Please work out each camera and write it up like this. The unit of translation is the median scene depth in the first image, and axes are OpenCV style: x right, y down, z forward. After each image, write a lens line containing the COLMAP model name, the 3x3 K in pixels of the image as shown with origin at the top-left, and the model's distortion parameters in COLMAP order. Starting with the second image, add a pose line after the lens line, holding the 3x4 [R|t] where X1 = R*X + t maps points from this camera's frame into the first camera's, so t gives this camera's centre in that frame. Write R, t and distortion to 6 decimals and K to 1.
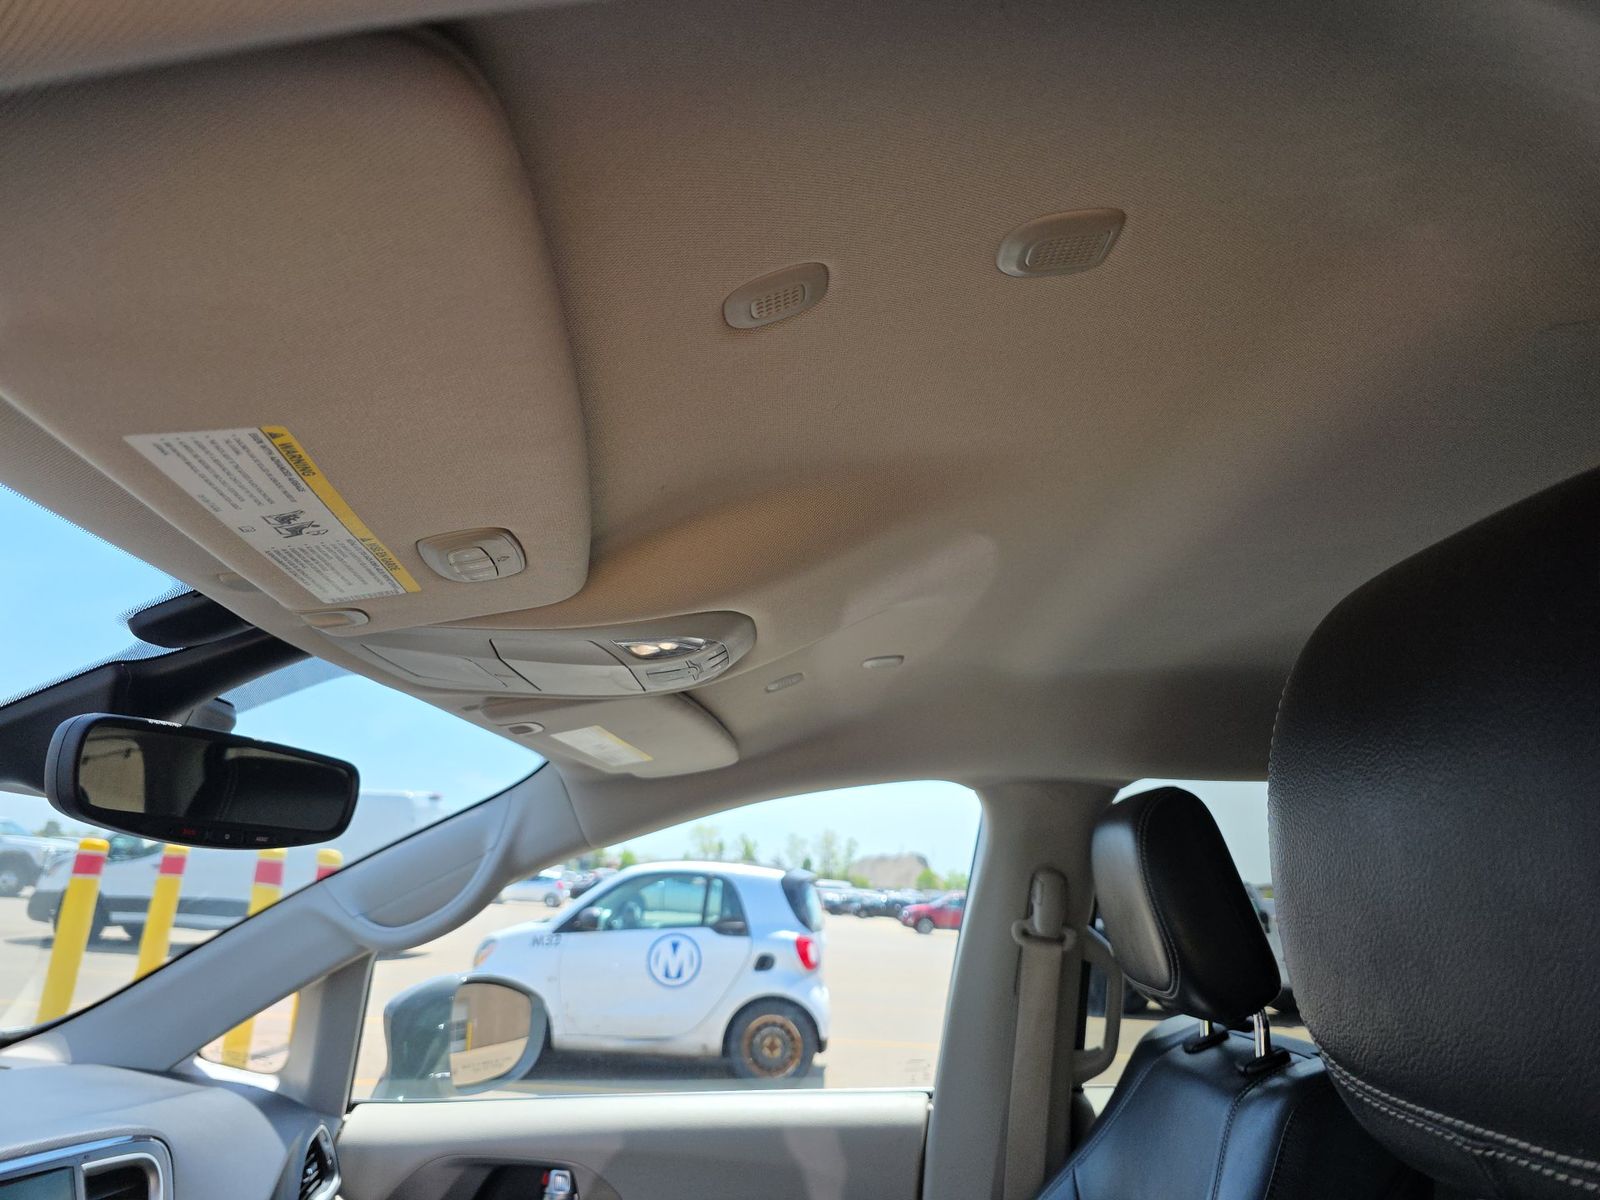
lens RADIAL K [[1141.8, 0, 803.3], [0, 1141.8, 633.6], [0, 0, 1]] dist [0.041673, -0.048500]
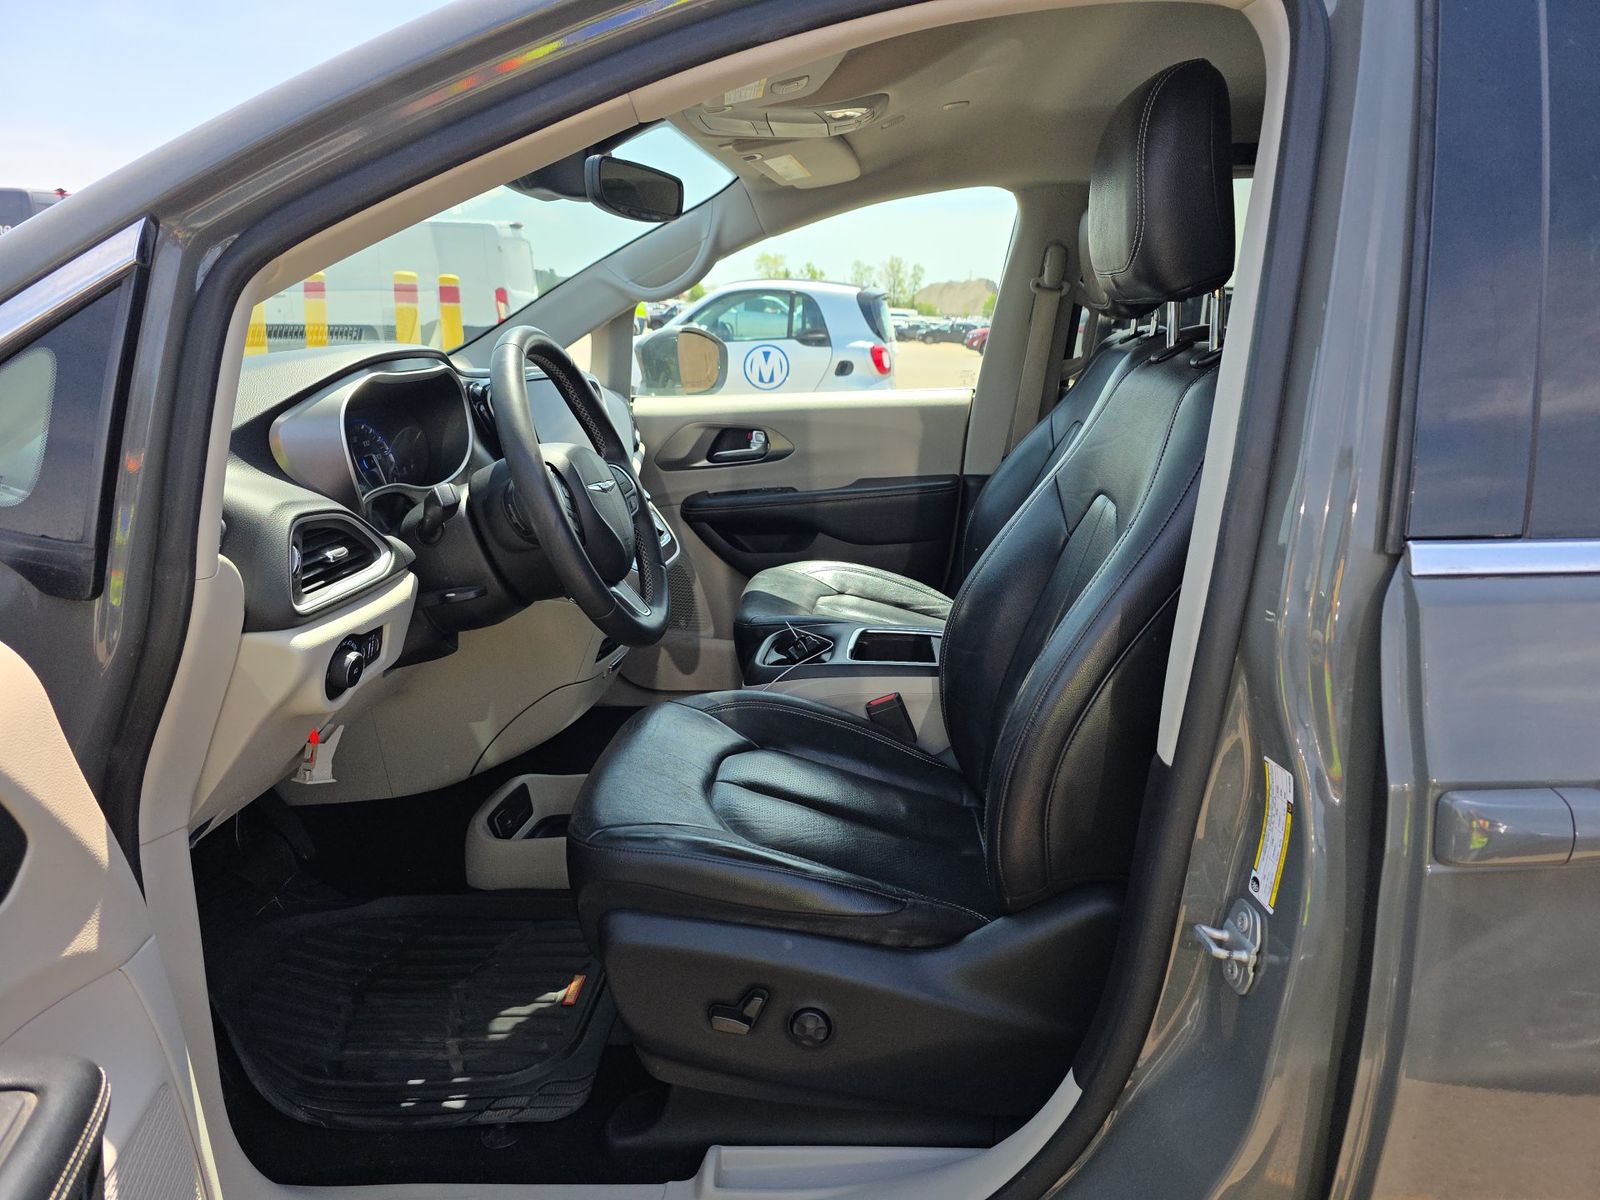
lens RADIAL K [[1141.8, 0, 803.3], [0, 1141.8, 633.6], [0, 0, 1]] dist [0.041673, -0.048500]
pose [[0.998369, -0.001453, -0.057064, -0.009575], [0.027940, 0.884184, 0.466303, -0.014263], [0.049778, -0.467137, 0.882783, -0.140976]]
